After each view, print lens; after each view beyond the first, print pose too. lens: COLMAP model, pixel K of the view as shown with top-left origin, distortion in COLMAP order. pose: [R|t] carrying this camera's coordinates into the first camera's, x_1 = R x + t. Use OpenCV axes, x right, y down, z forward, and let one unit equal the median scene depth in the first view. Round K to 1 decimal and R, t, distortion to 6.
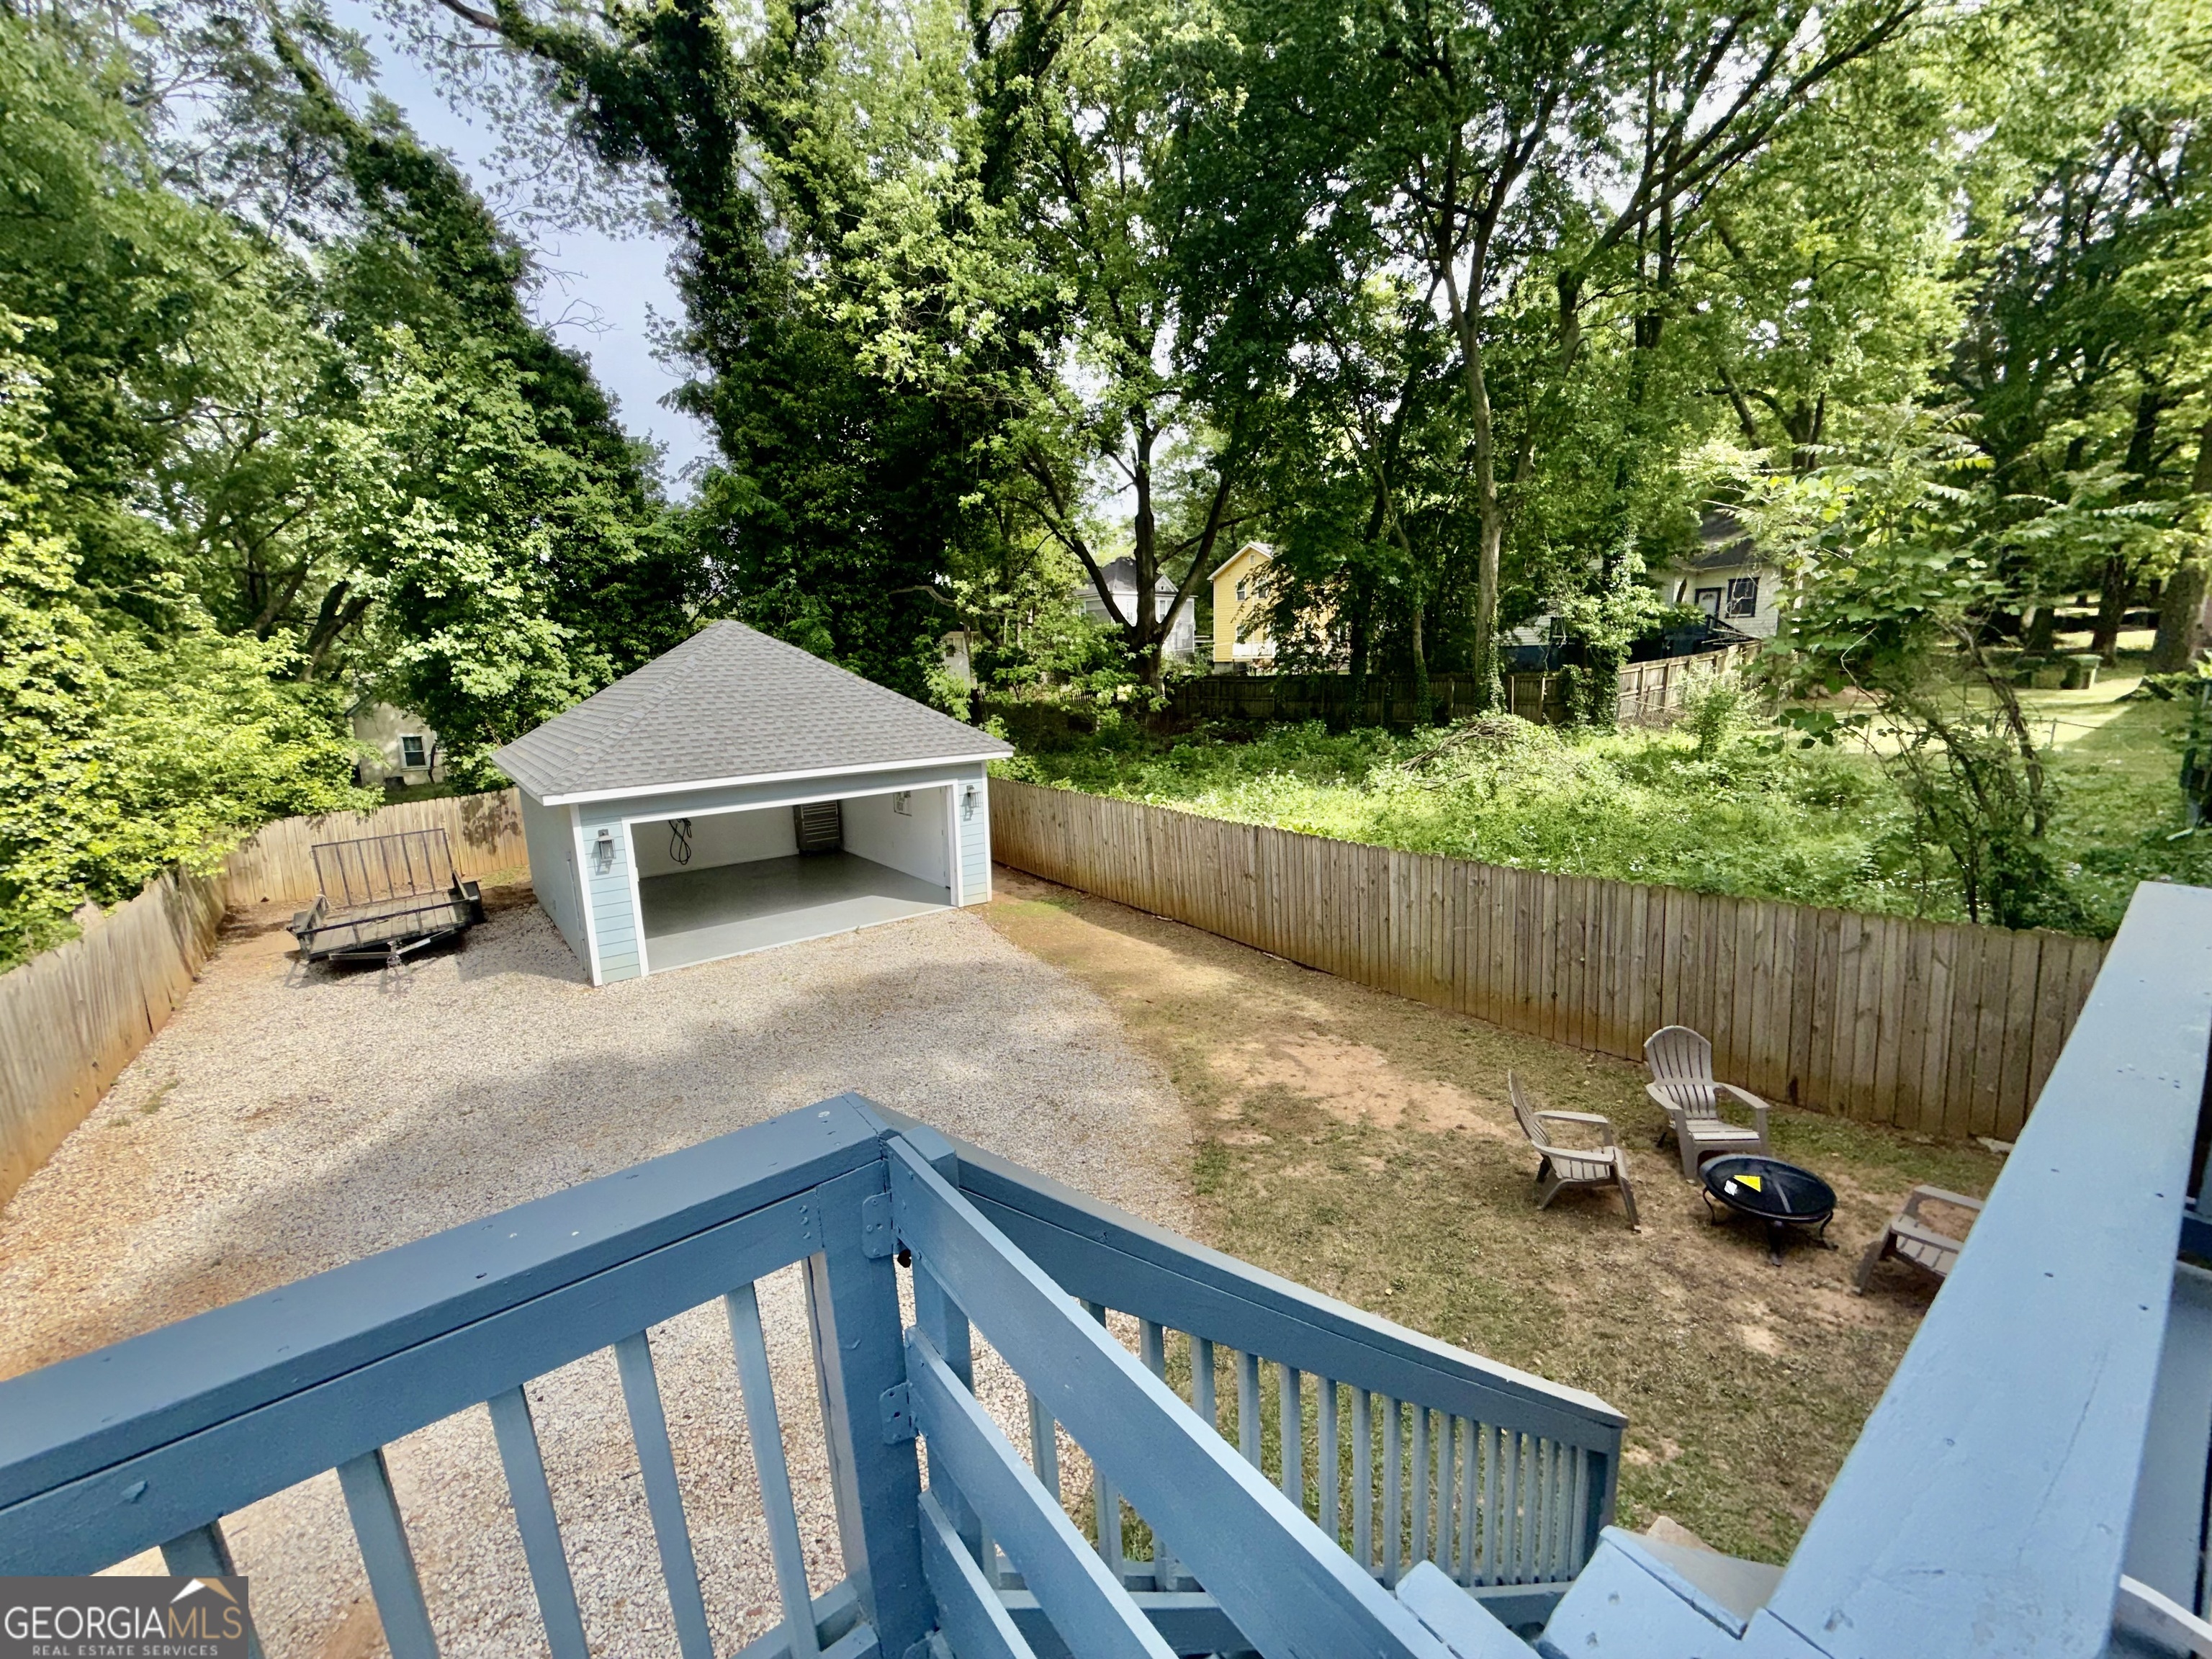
lens RADIAL K [[879.8, 0, 1107.6], [0, 879.8, 833.5], [0, 0, 1]] dist [0.000365, -0.000218]
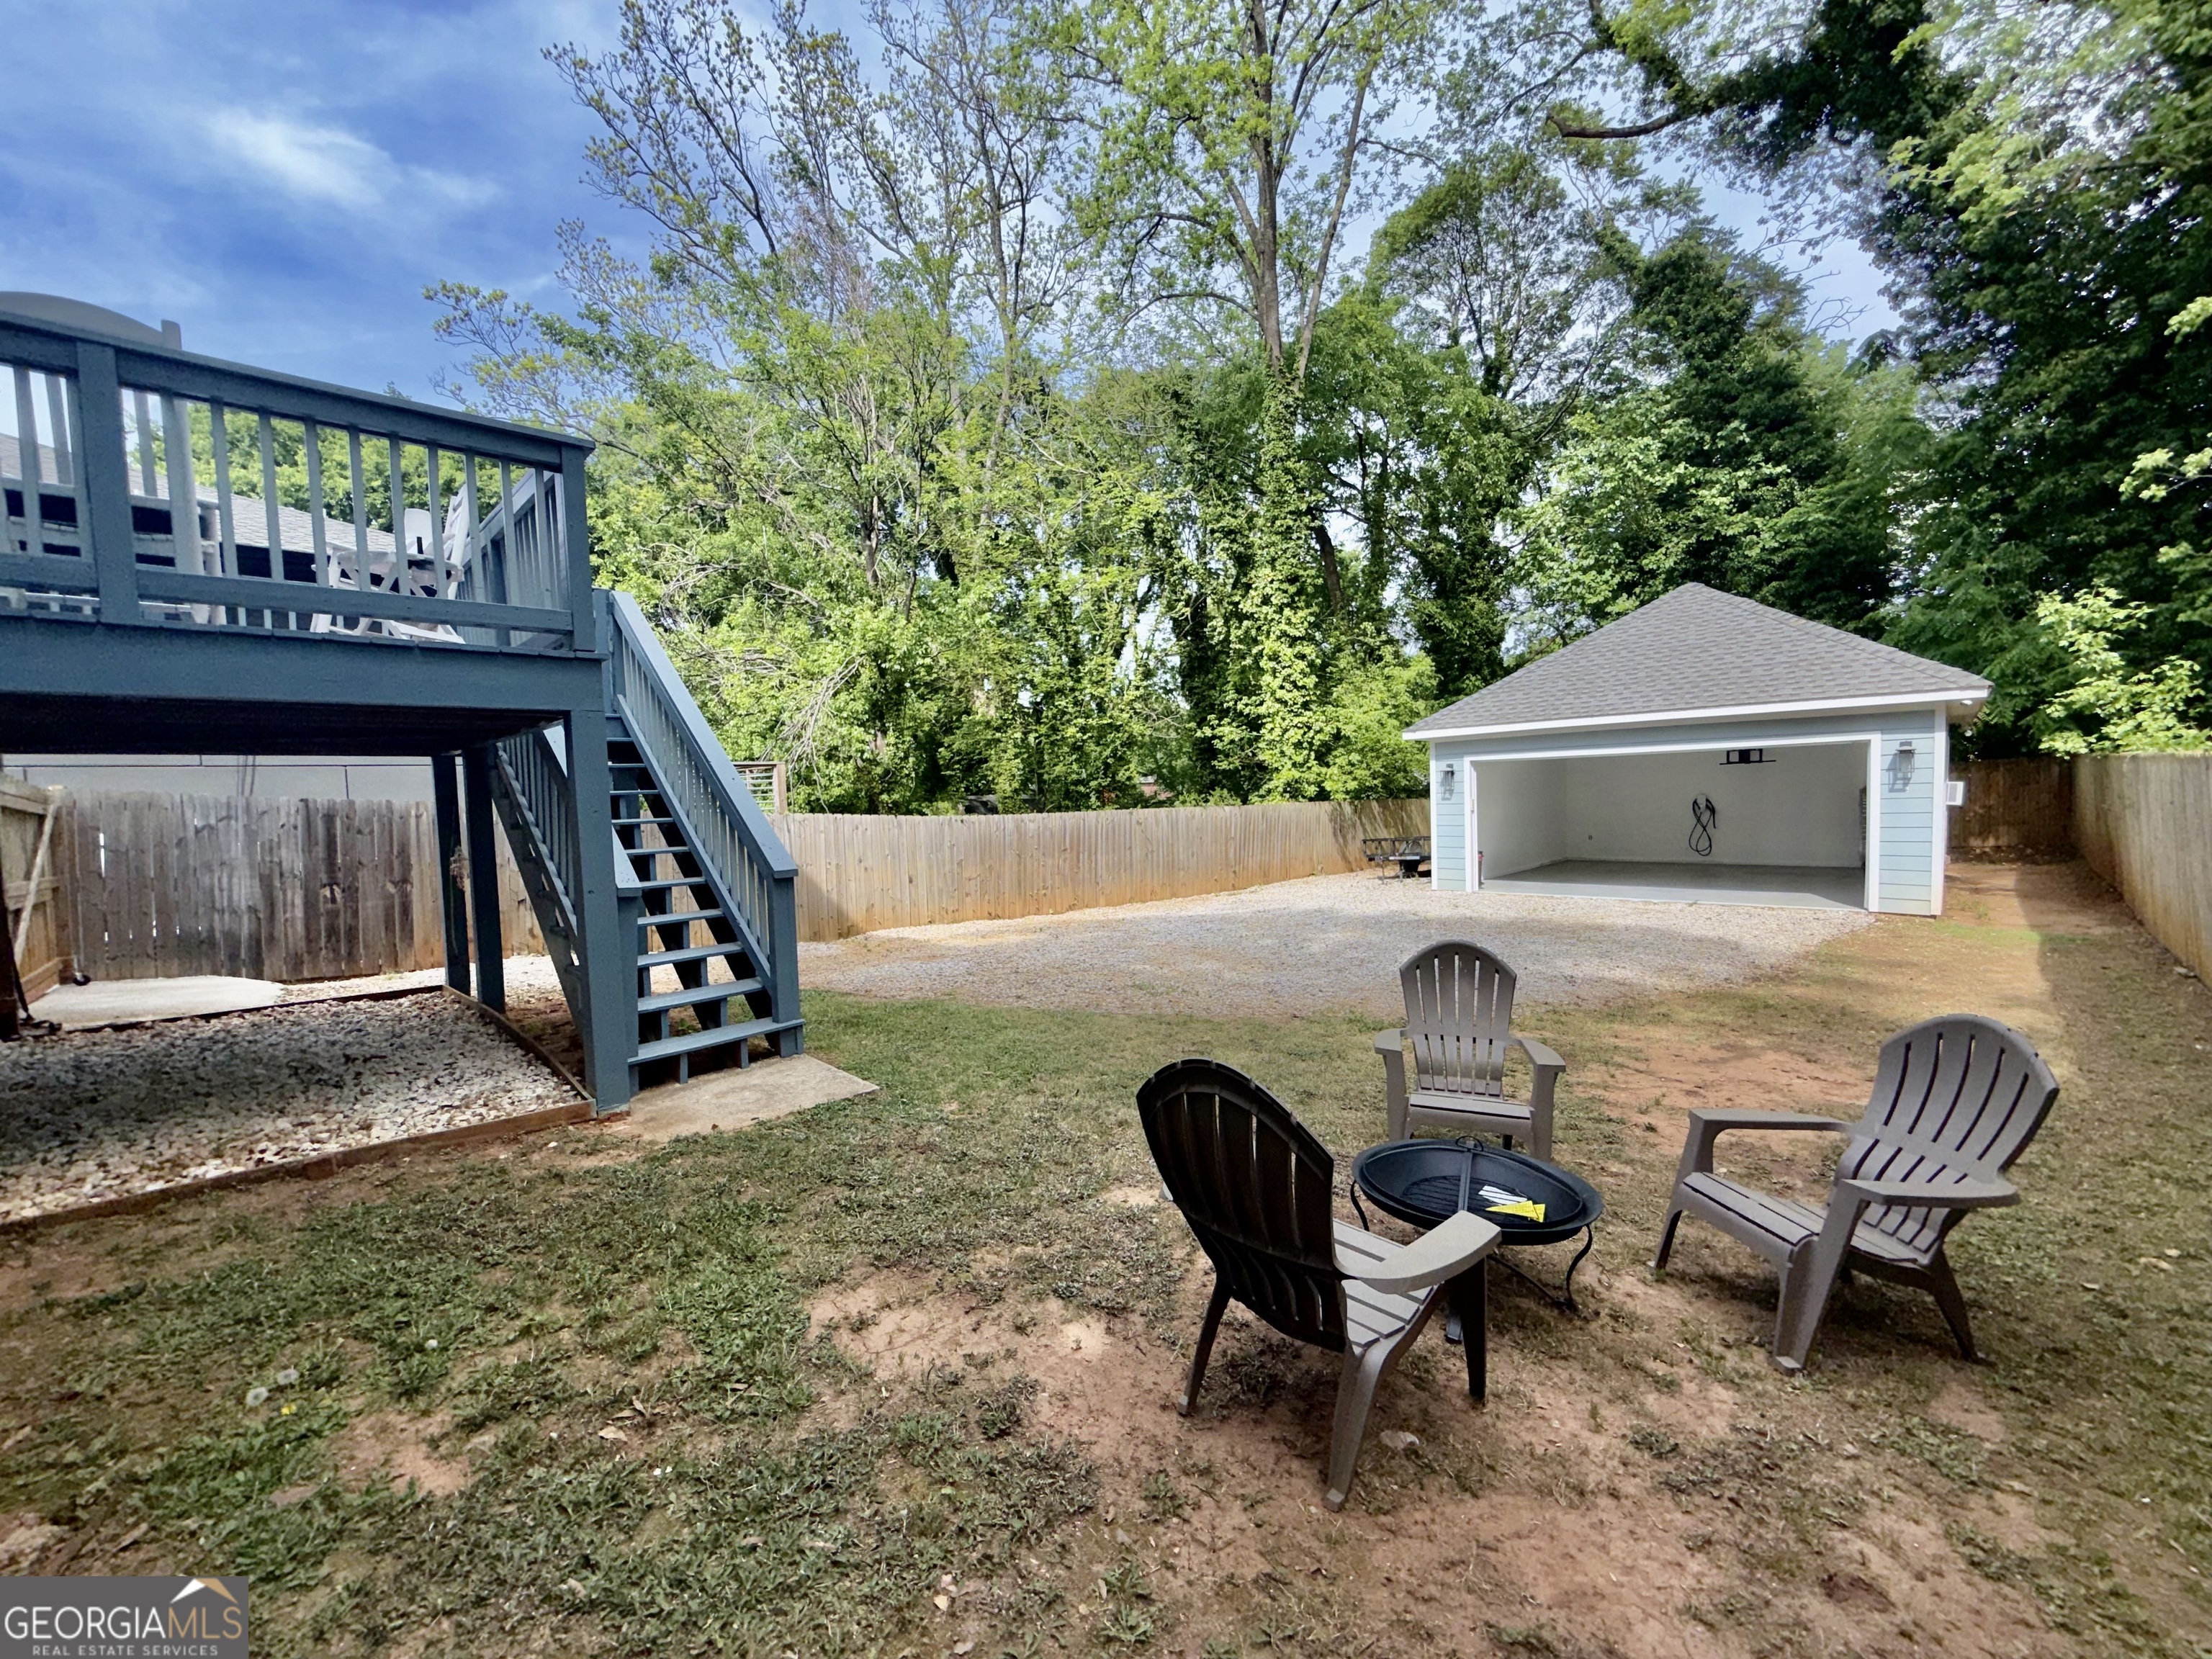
lens RADIAL K [[879.8, 0, 1107.6], [0, 879.8, 833.5], [0, 0, 1]] dist [0.000365, -0.000218]
pose [[0.134278, 0.064047, -0.988872, 0.382390], [-0.157558, 0.986595, 0.042504, 0.073914], [0.978338, 0.150098, 0.142569, 0.228767]]
